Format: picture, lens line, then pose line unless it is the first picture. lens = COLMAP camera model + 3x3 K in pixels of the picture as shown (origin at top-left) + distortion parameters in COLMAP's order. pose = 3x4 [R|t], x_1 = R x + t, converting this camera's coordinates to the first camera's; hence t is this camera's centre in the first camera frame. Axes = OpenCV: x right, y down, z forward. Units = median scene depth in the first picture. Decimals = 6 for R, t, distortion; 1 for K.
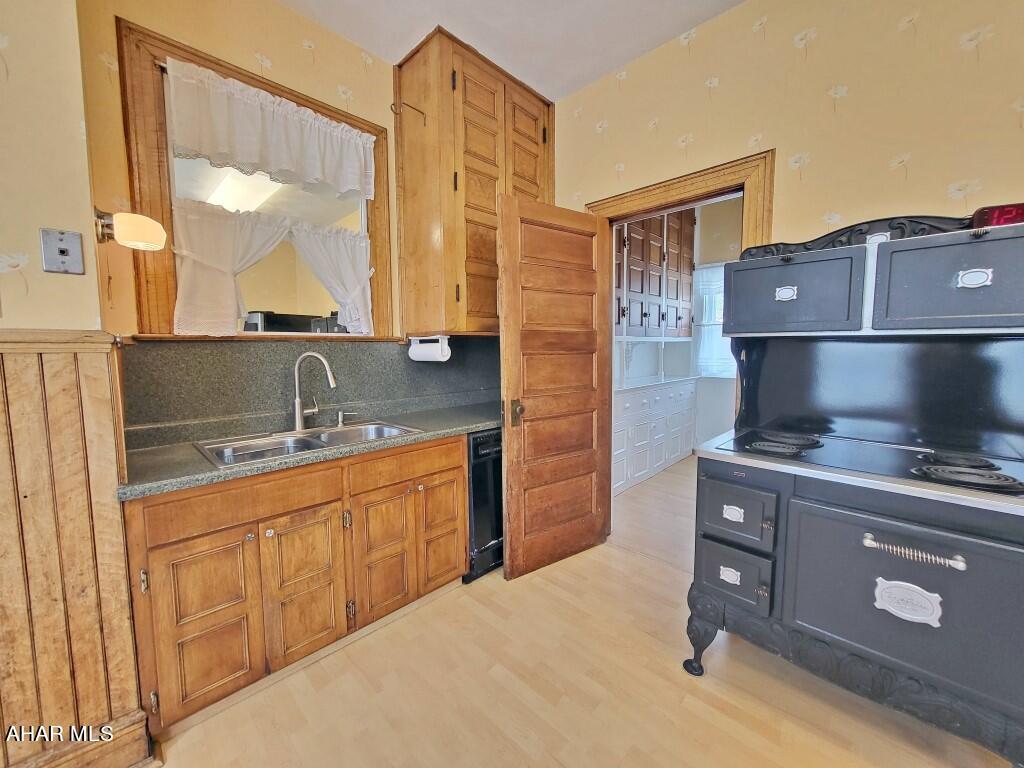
lens RADIAL K [[402.6, 0, 512.4], [0, 402.6, 382.2], [0, 0, 1]] dist [-0.003492, 0.000179]
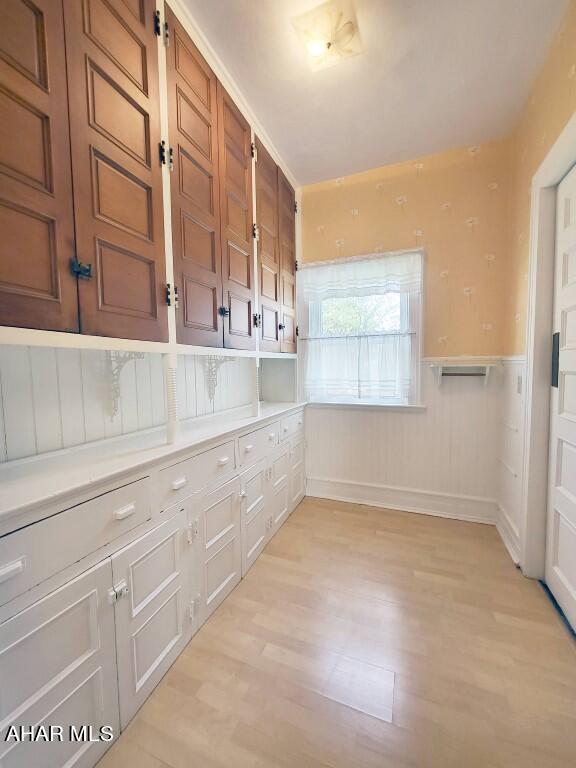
lens RADIAL K [[301.9, 0, 289.5], [0, 301.9, 385.7], [0, 0, 1]] dist [-0.003492, 0.000179]
pose [[0.928455, -0.023310, 0.370714, 0.217195], [0.034417, 0.999134, -0.023372, -0.036276], [-0.369848, 0.034459, 0.928453, 0.469873]]
